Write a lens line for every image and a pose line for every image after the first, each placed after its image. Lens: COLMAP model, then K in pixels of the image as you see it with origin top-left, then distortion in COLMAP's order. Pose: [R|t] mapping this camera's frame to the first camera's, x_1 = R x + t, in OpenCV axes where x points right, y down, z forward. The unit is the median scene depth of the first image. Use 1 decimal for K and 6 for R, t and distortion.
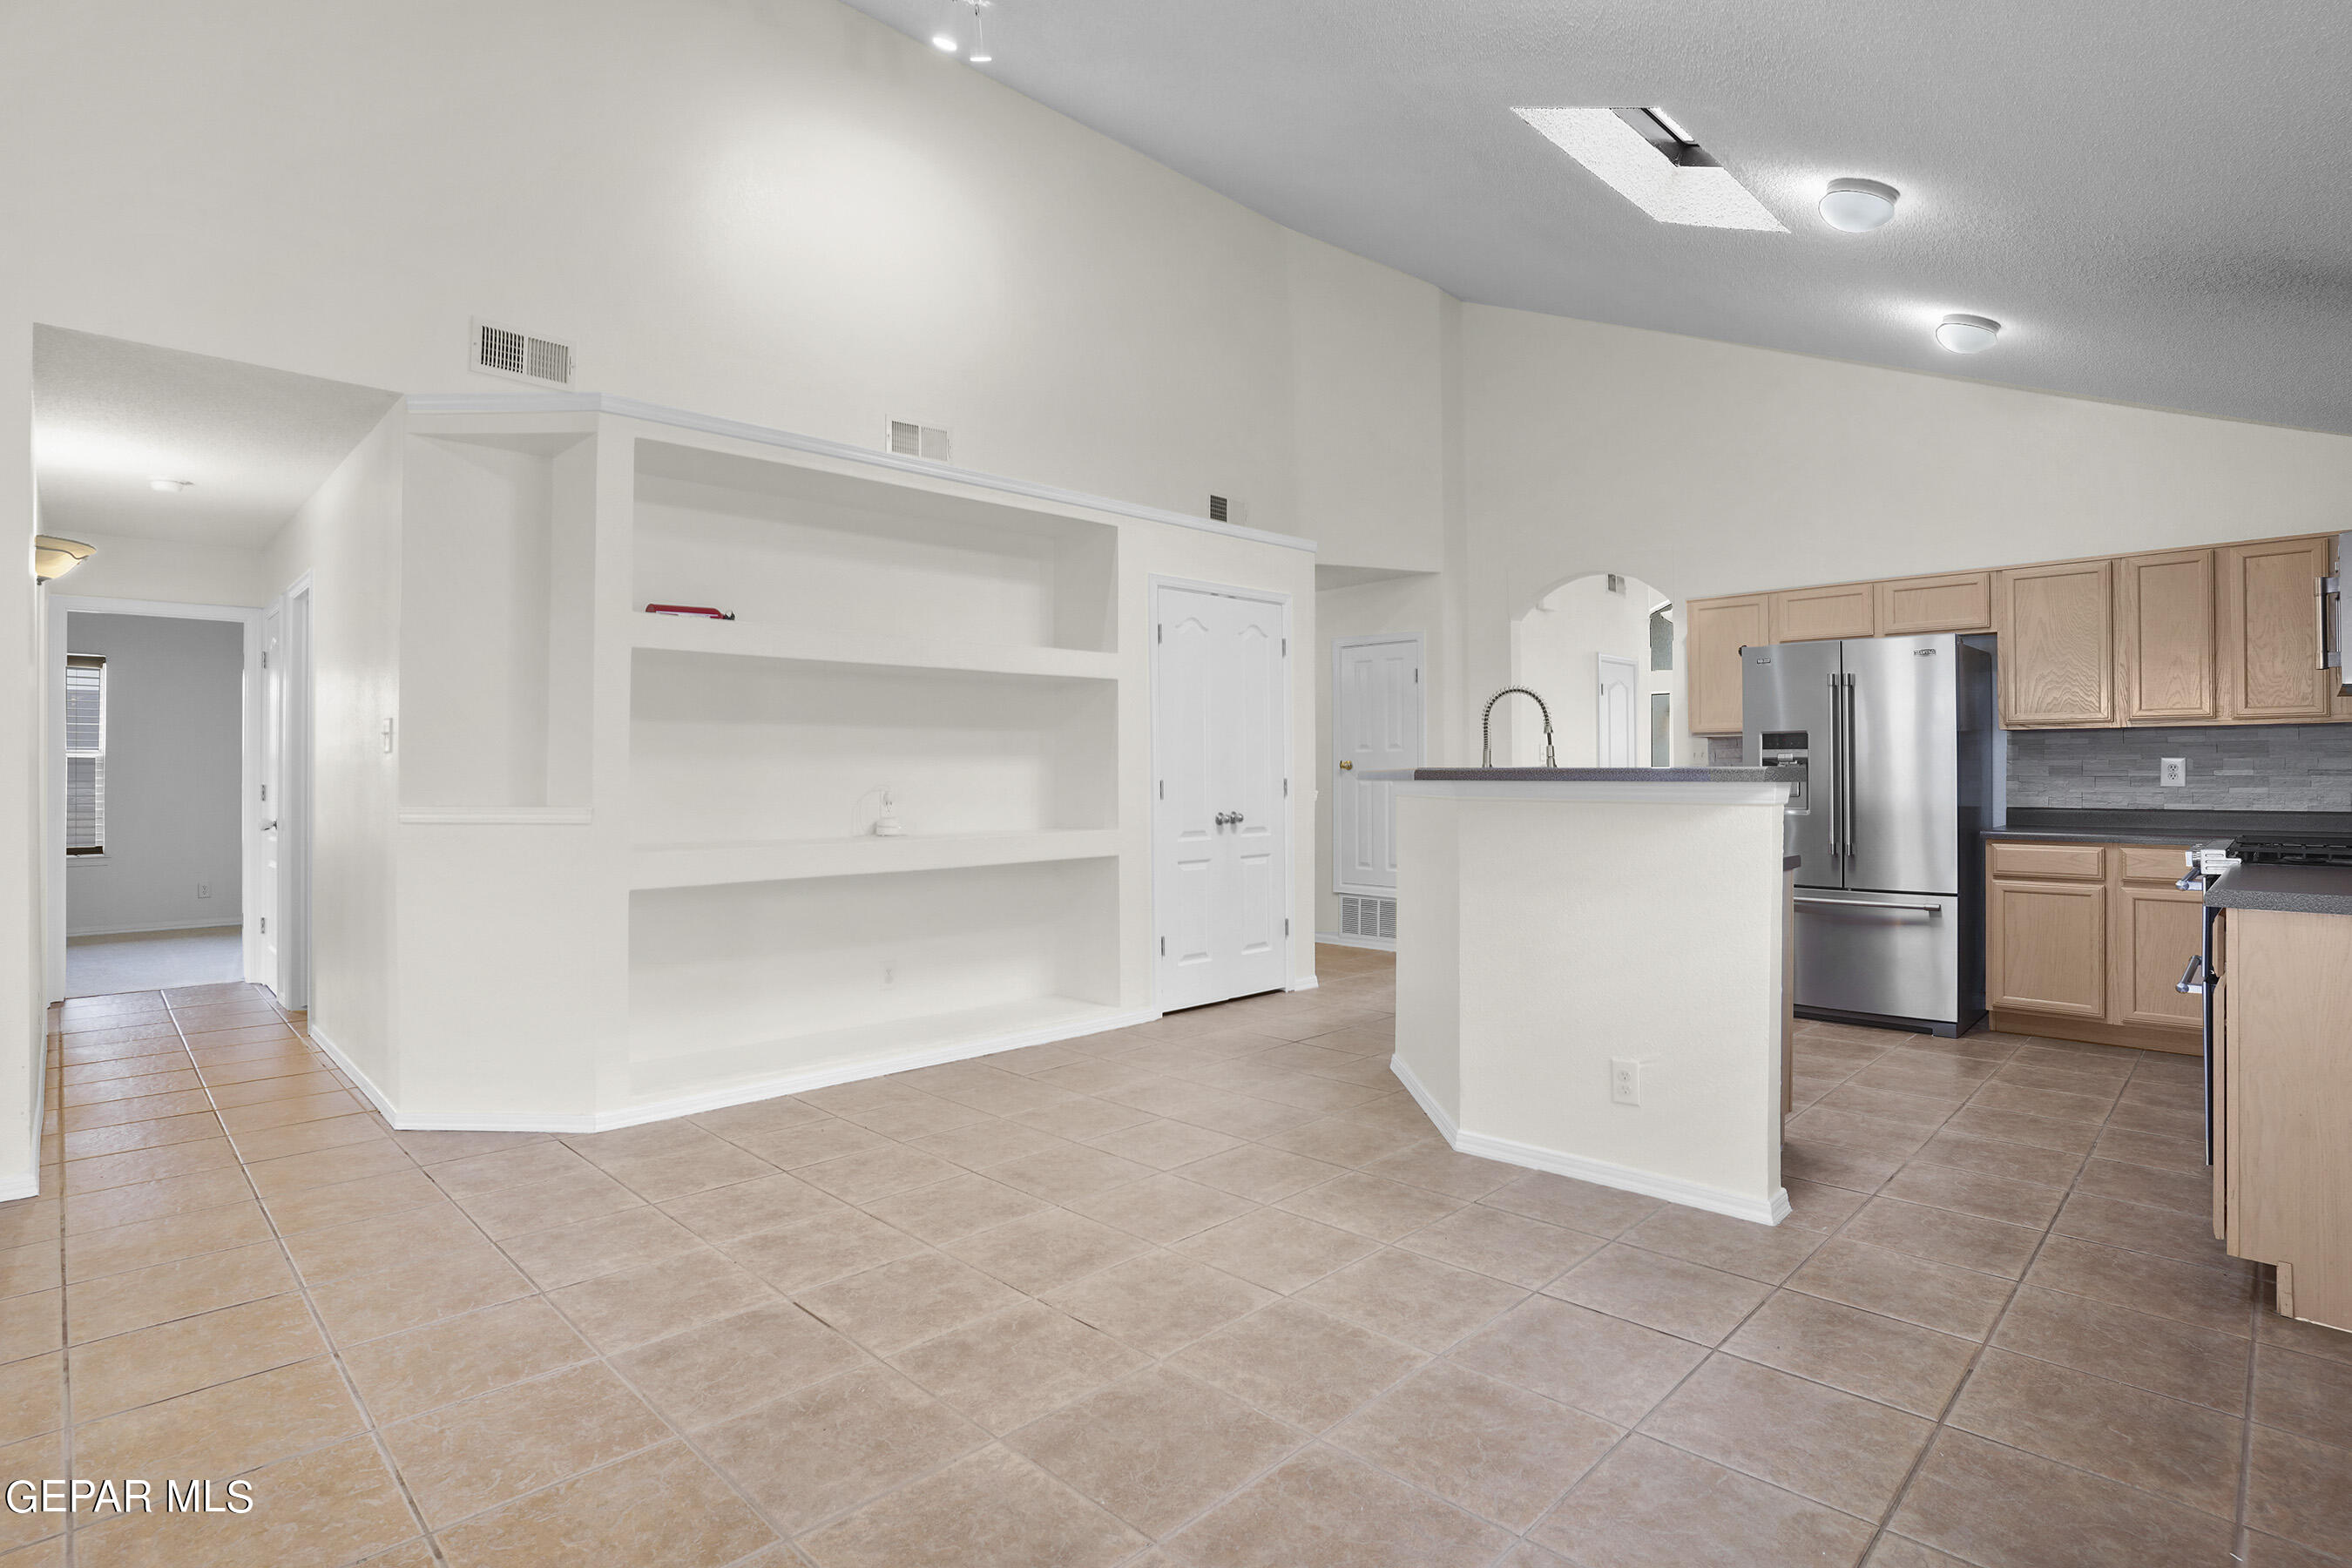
lens RADIAL K [[1175.6, 0, 1166.9], [0, 1175.6, 755.8], [0, 0, 1]] dist [-0.079829, 0.035114]
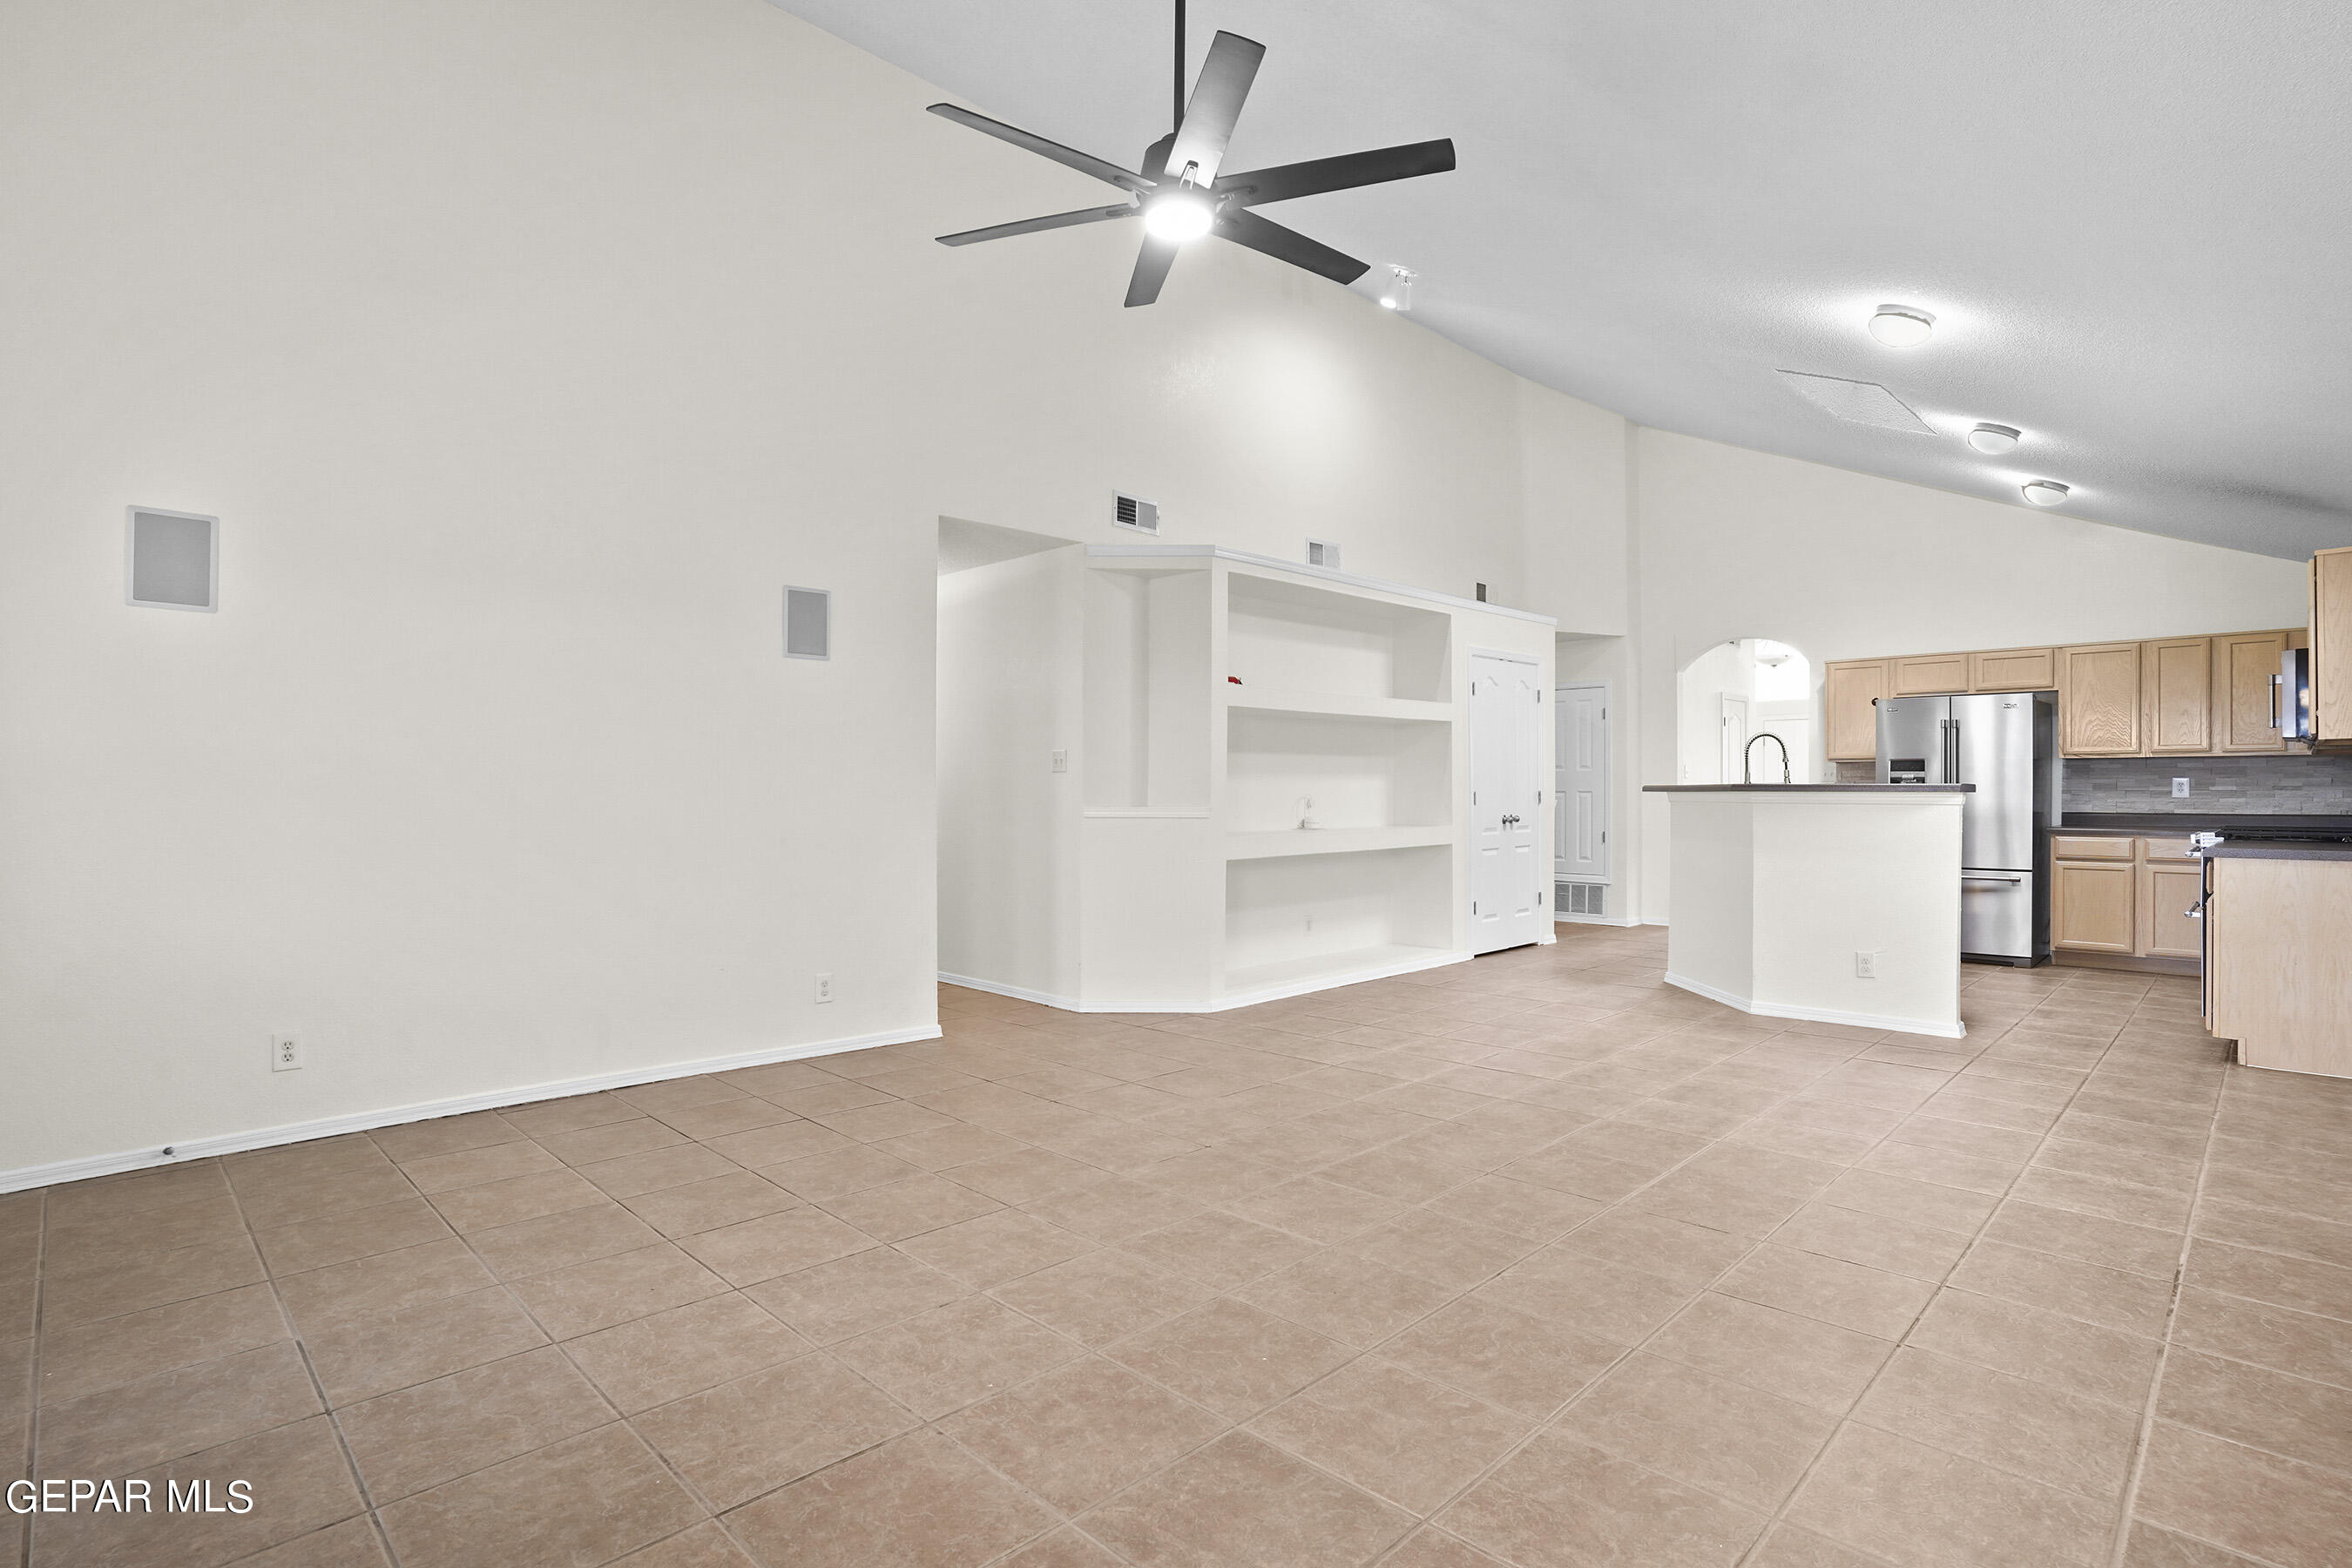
lens RADIAL K [[1169.4, 0, 1176.0], [0, 1169.4, 784.0], [0, 0, 1]] dist [-0.066360, 0.033809]
pose [[0.999961, 0.001911, 0.008580, -0.424042], [-0.002009, 0.999932, 0.011447, -0.004532], [-0.008557, -0.011463, 0.999898, -0.458874]]
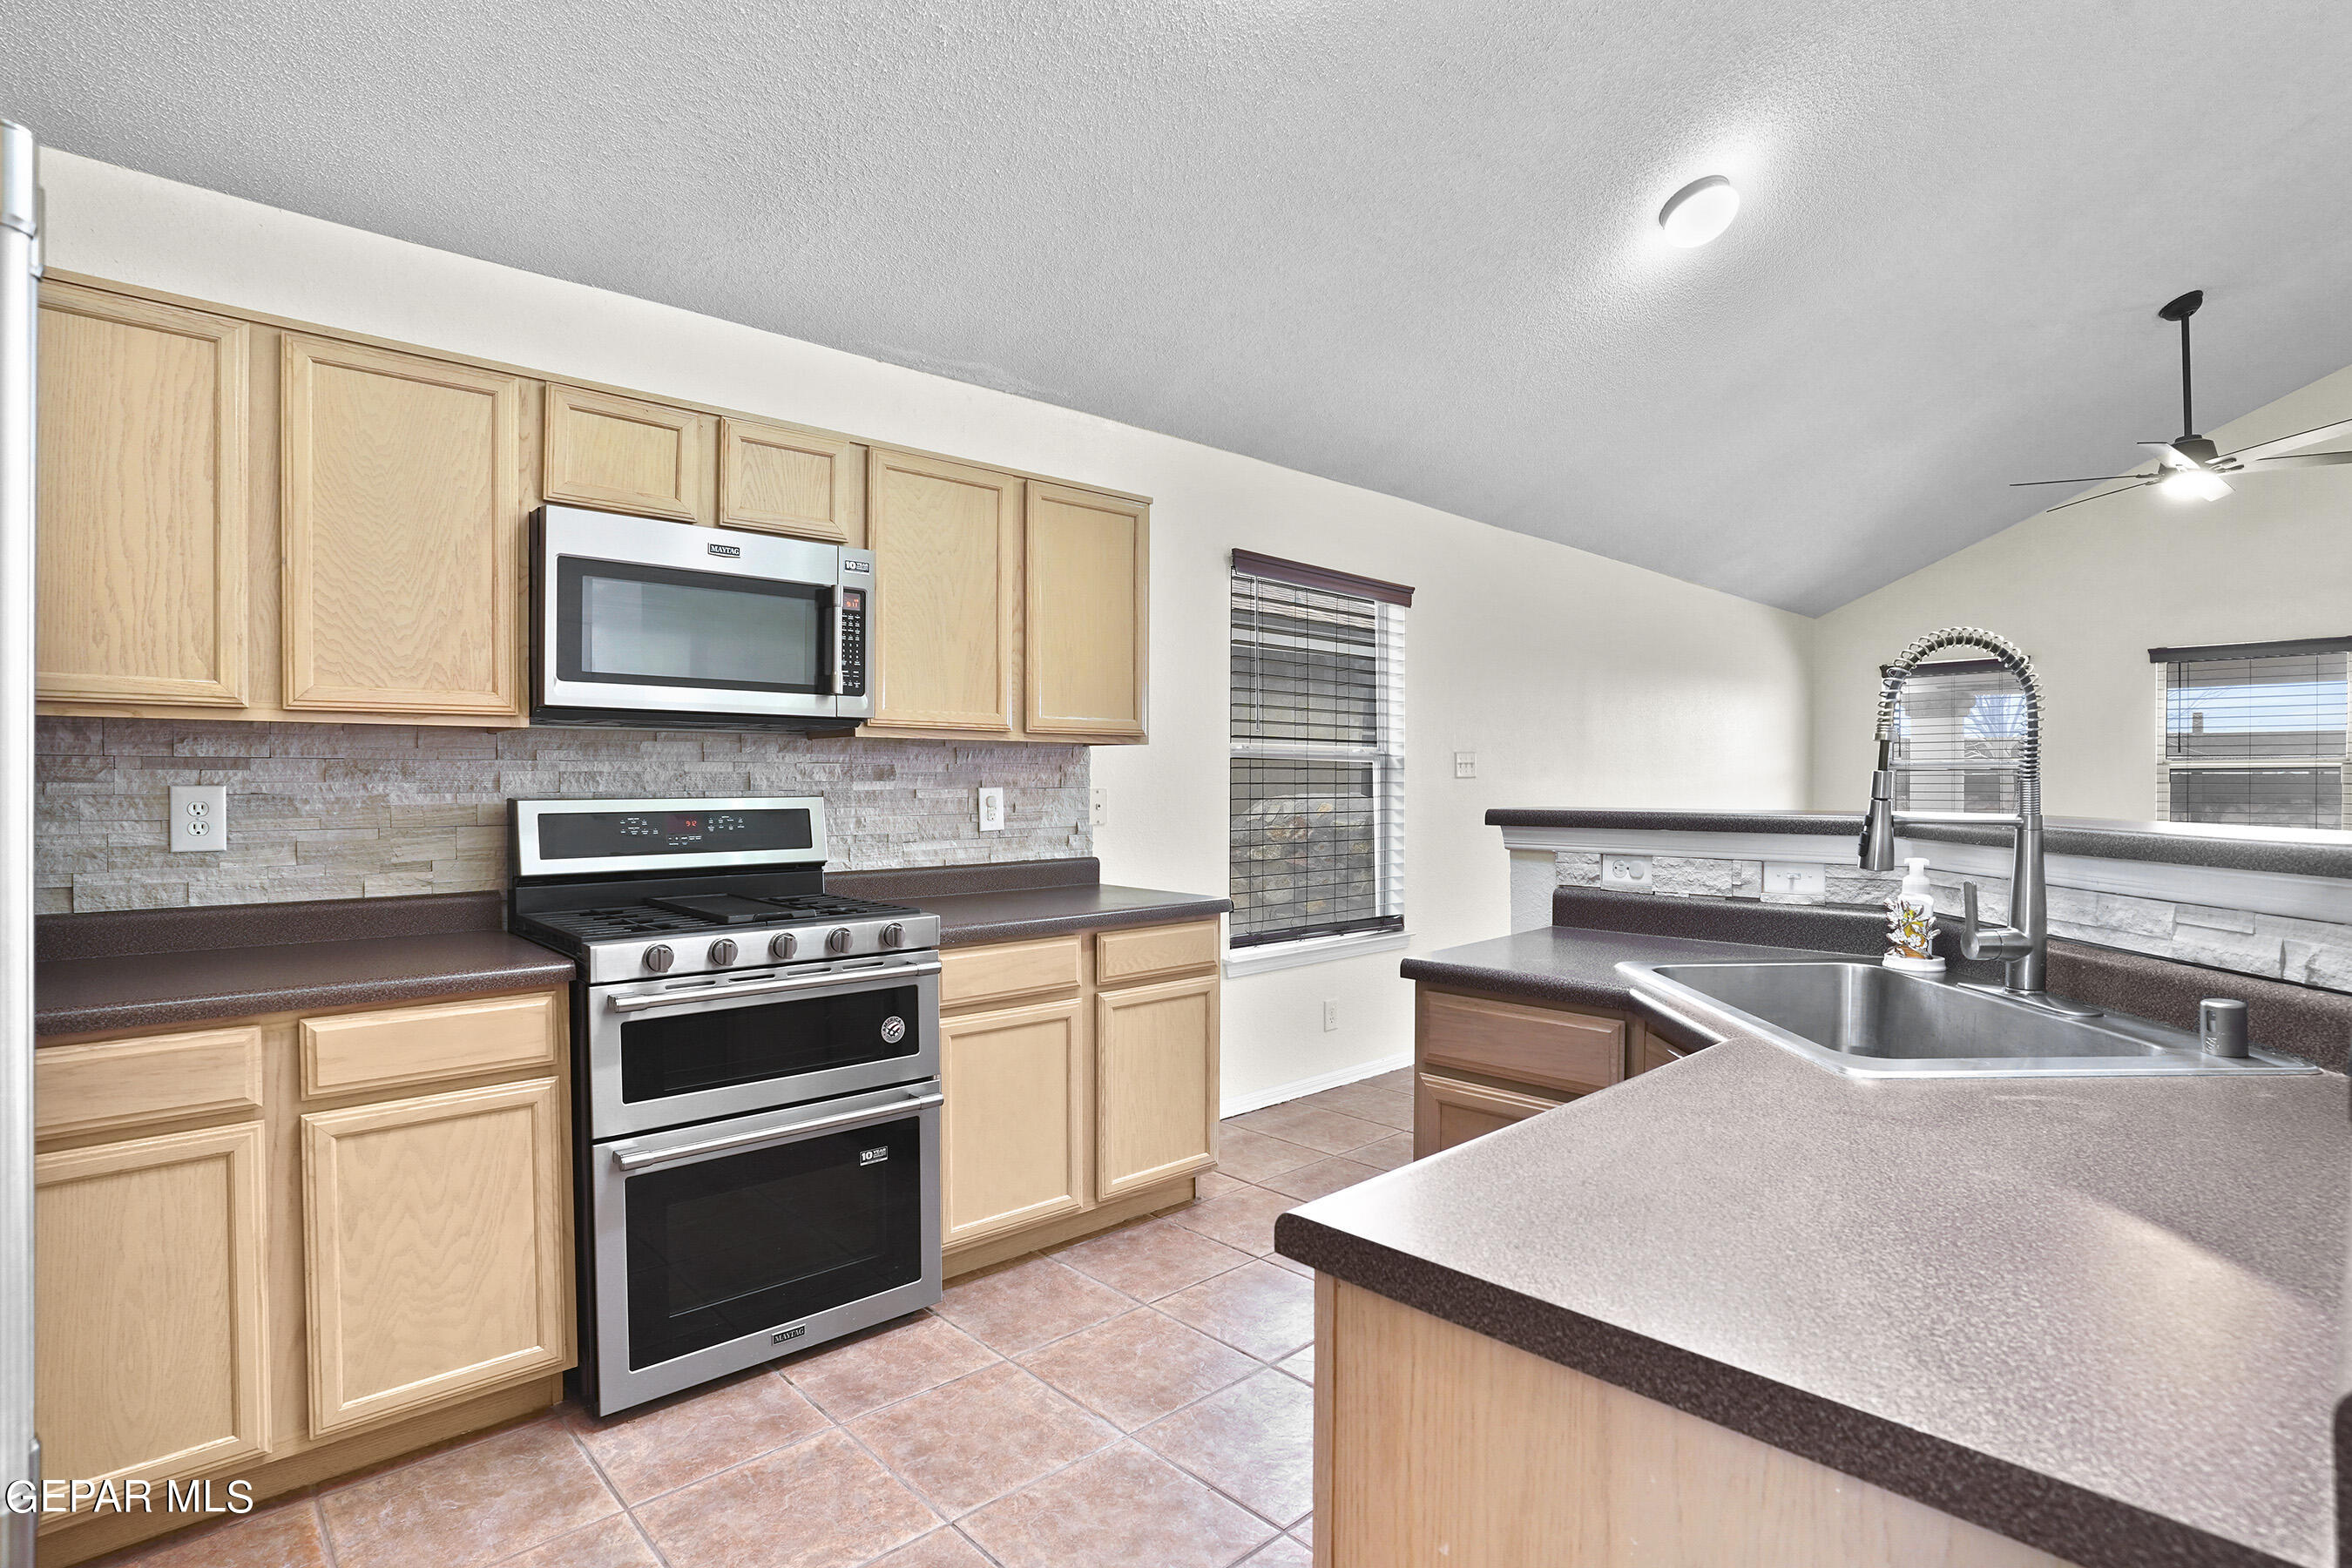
lens RADIAL K [[1158.7, 0, 1163.8], [0, 1158.7, 793.4], [0, 0, 1]] dist [-0.079696, 0.034641]
pose [[-0.999147, 0.001328, 0.041268, 0.470987], [0.001234, 0.999997, -0.002288, 0.000117], [-0.041270, -0.002235, -0.999146, 1.170707]]
